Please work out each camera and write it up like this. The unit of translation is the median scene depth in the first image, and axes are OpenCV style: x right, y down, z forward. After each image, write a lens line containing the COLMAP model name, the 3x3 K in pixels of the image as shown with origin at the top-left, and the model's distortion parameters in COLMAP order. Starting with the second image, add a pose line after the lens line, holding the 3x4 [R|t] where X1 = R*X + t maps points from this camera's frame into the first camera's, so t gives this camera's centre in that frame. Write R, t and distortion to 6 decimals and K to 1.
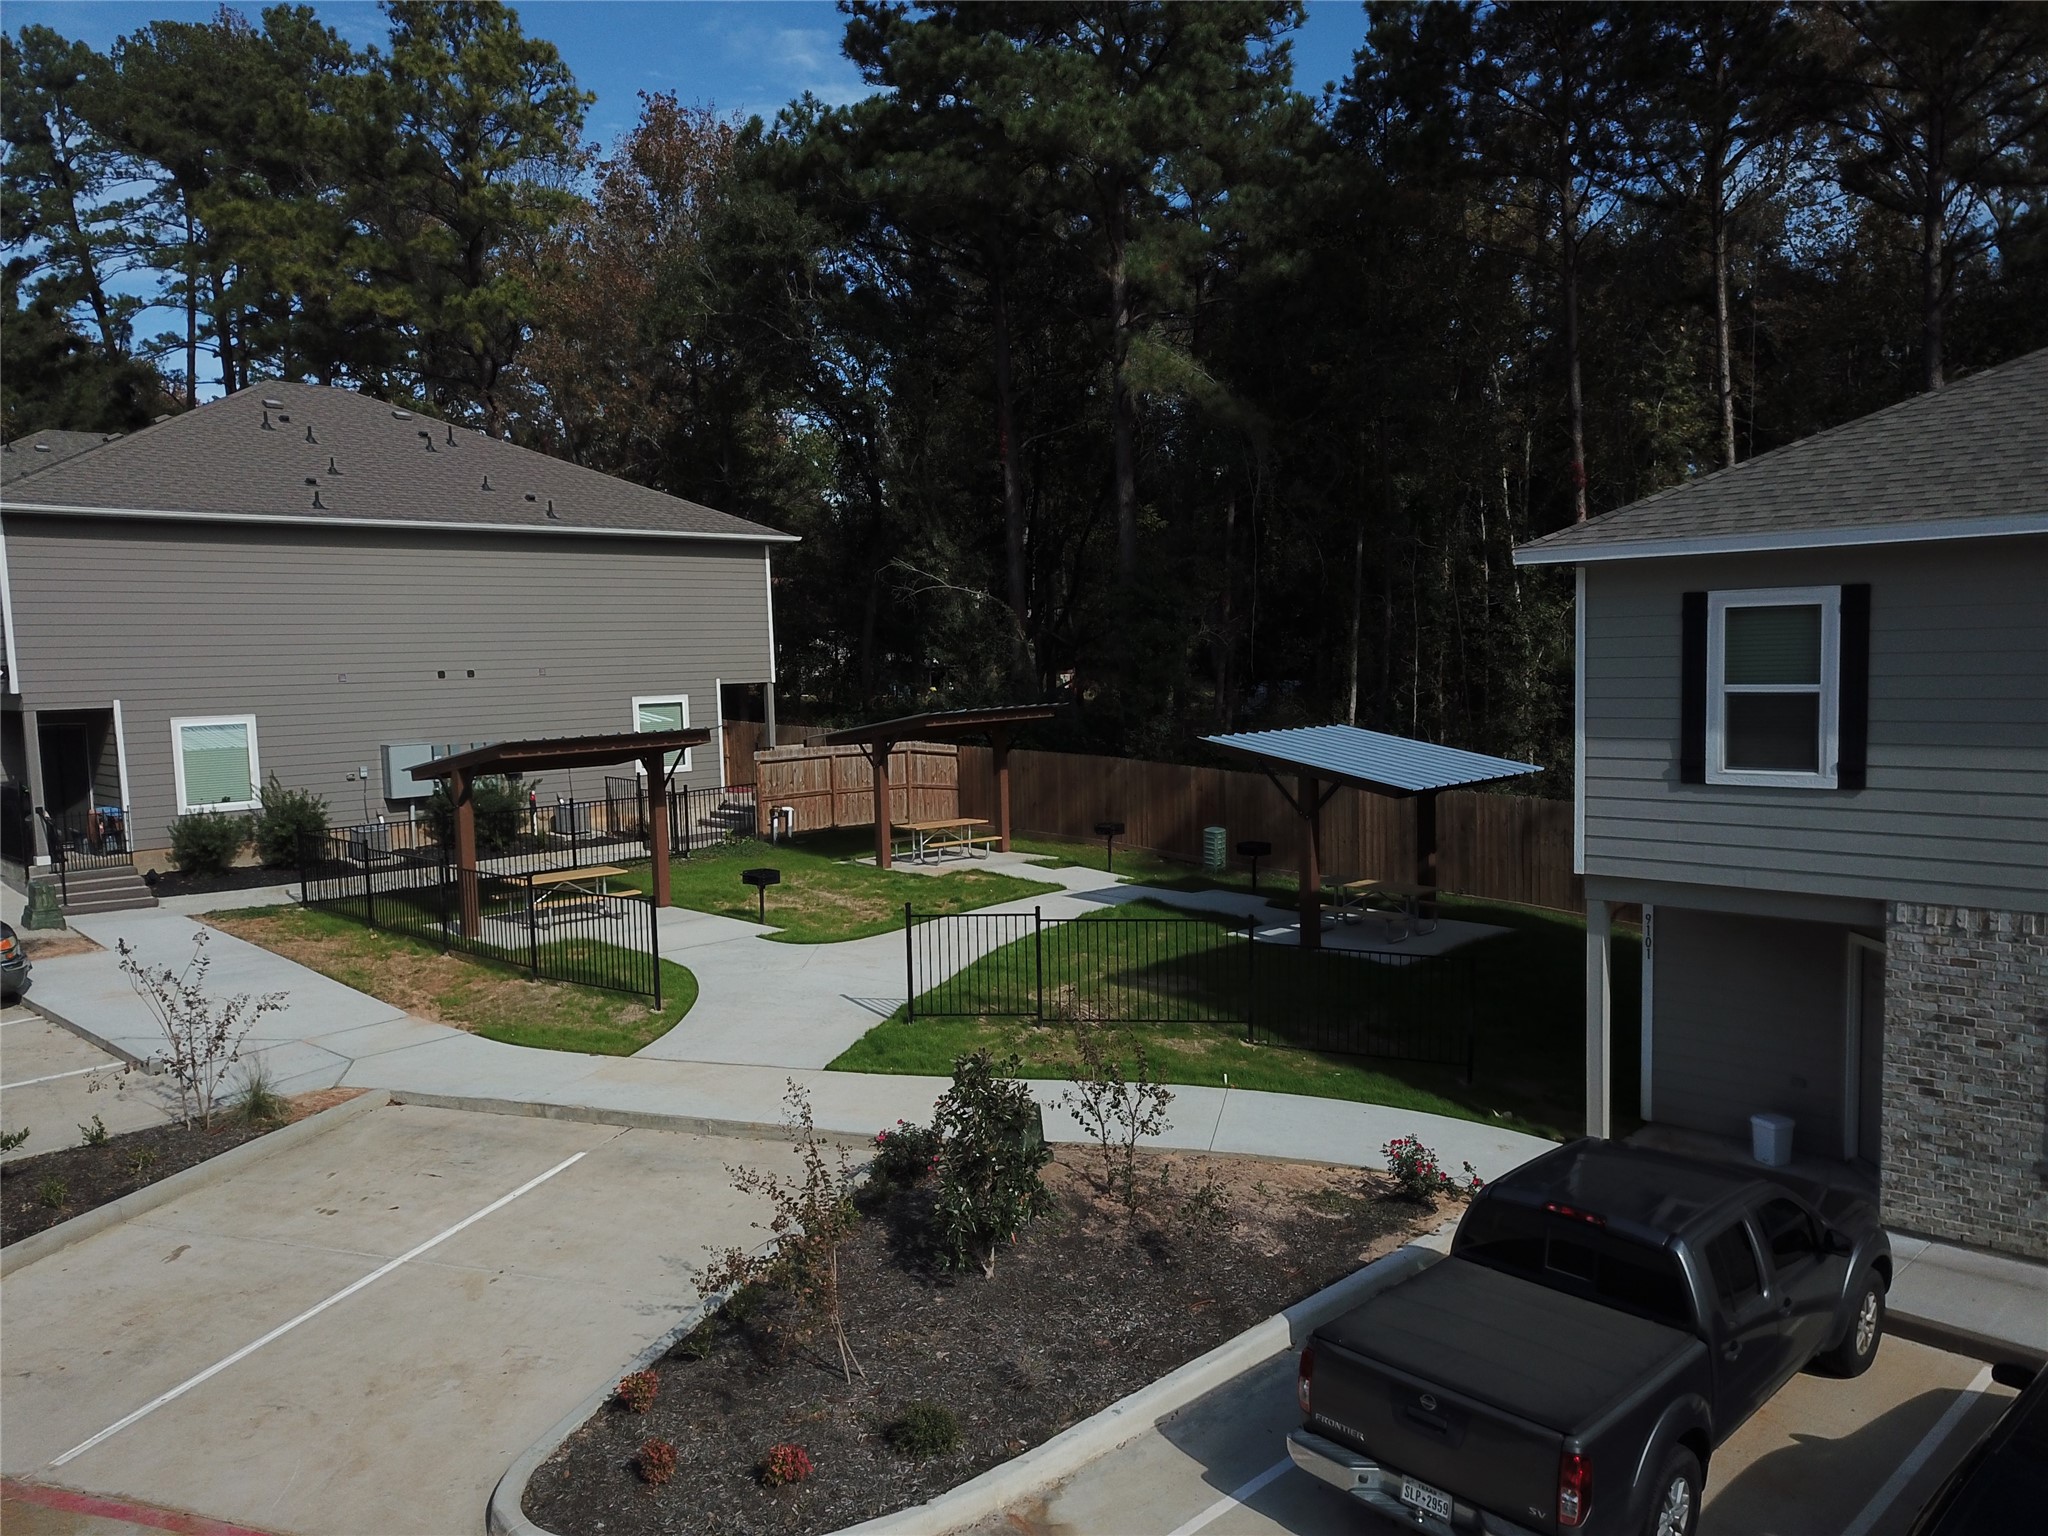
lens RADIAL K [[1554.5, 0, 1023.0], [0, 1554.5, 803.3], [0, 0, 1]] dist [0.014157, -0.010412]
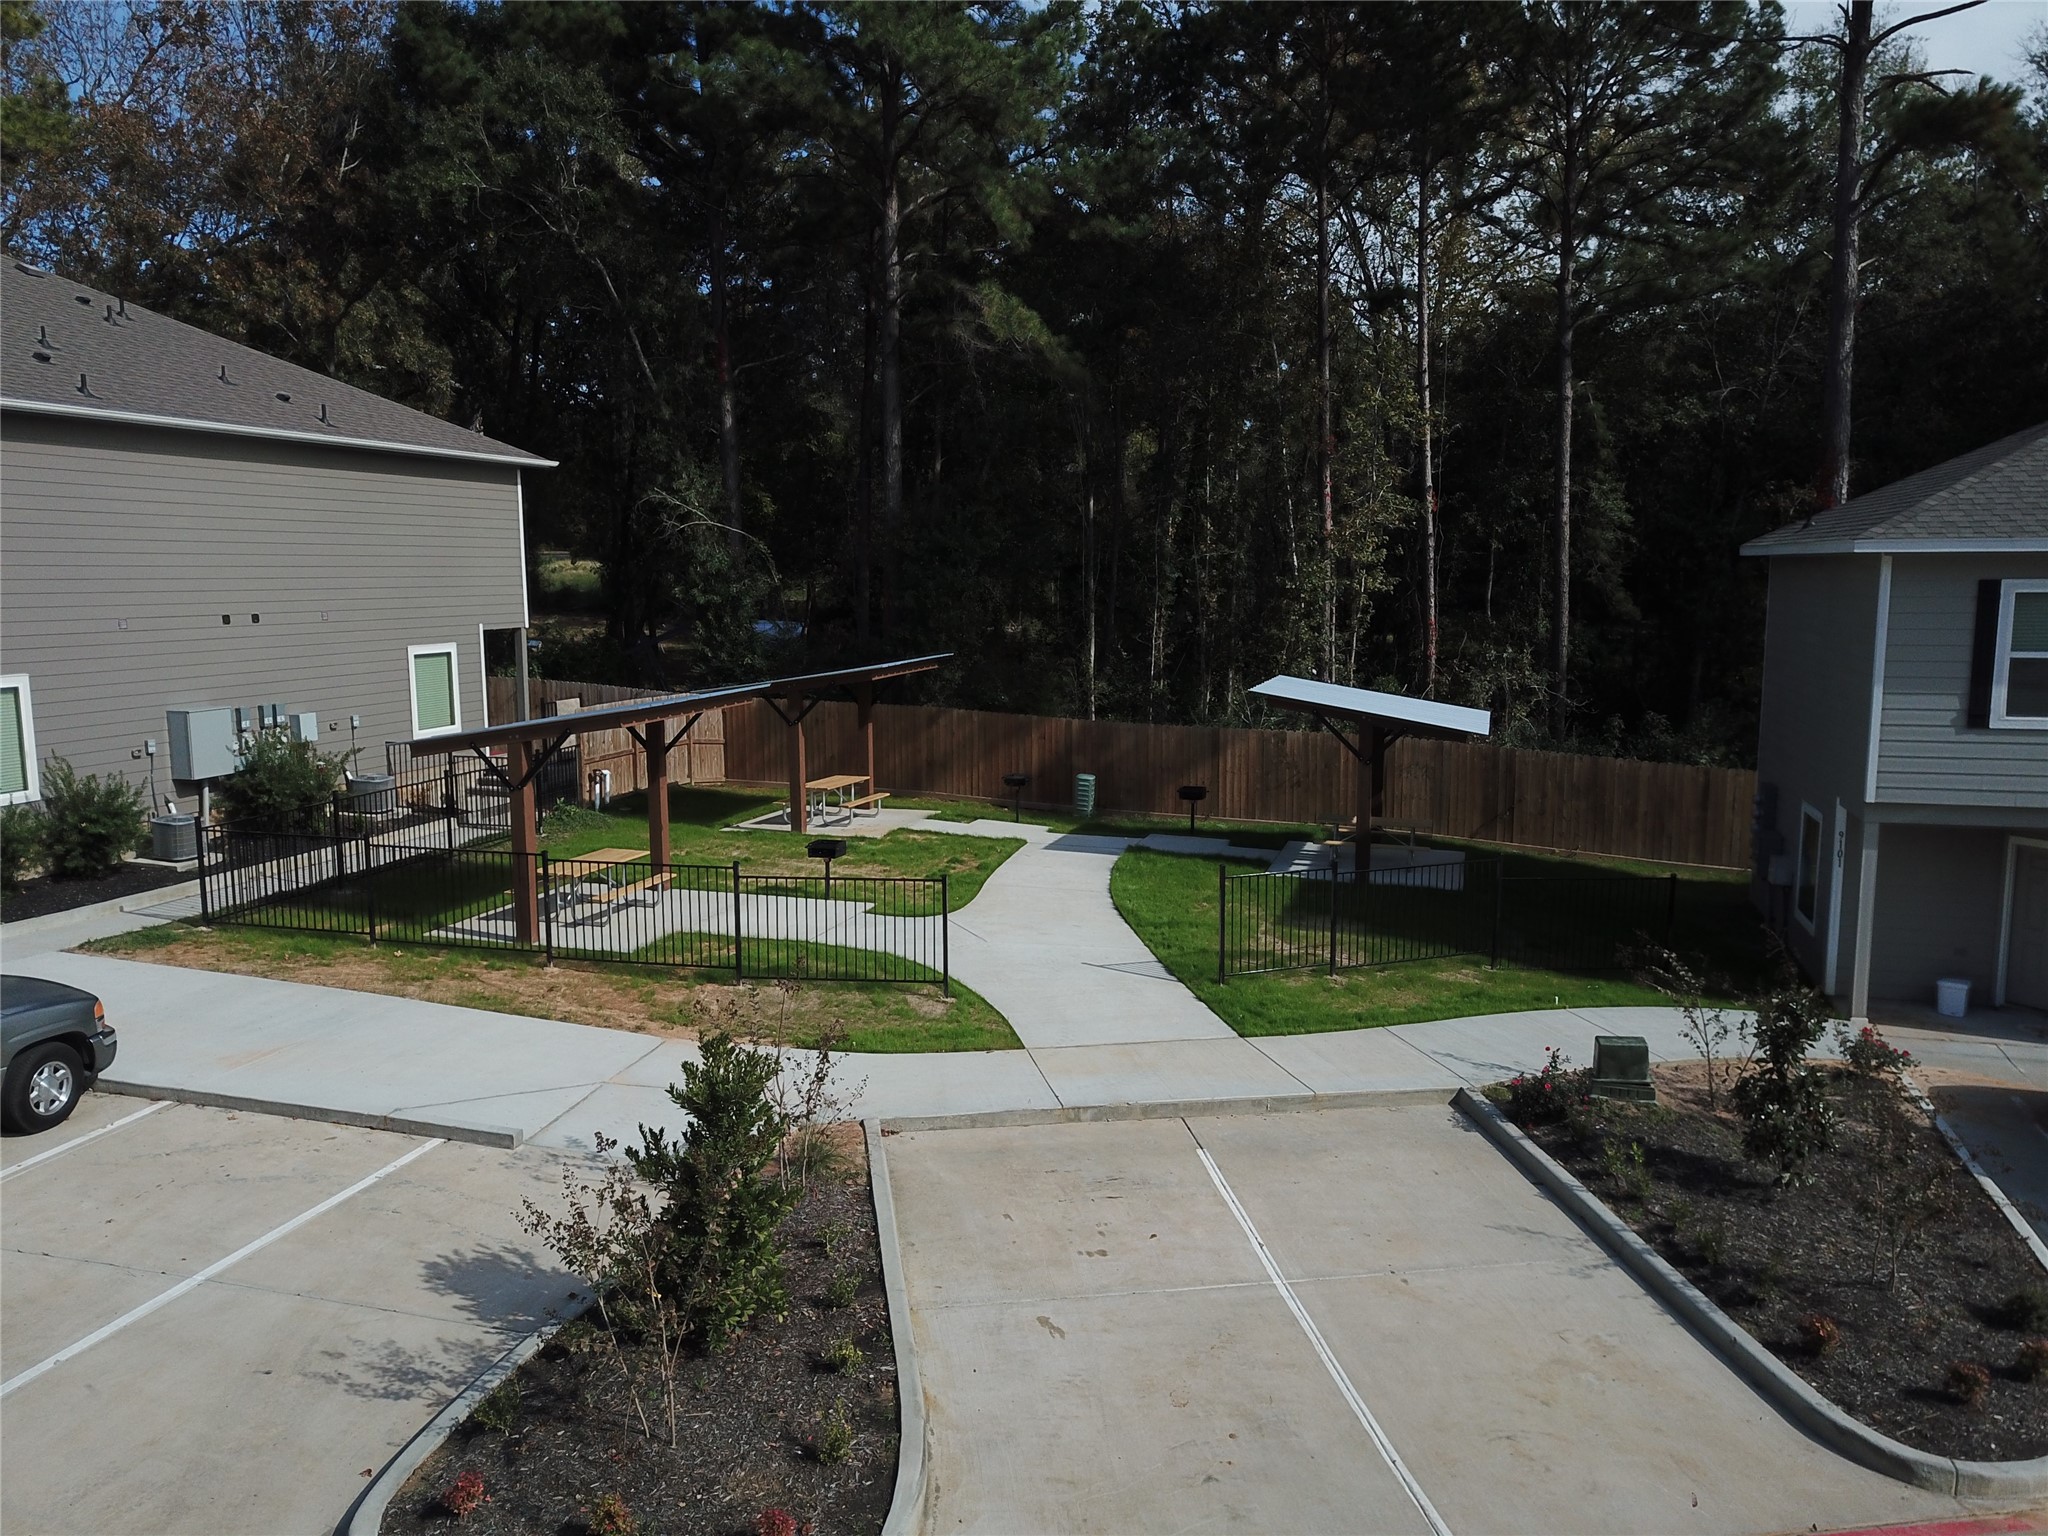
lens RADIAL K [[1554.5, 0, 1023.0], [0, 1554.5, 803.3], [0, 0, 1]] dist [0.014157, -0.010412]
pose [[0.875405, -0.049267, 0.480873, -0.748430], [0.029104, 0.998360, 0.049304, -0.031614], [-0.482513, -0.029166, 0.875403, 0.212022]]
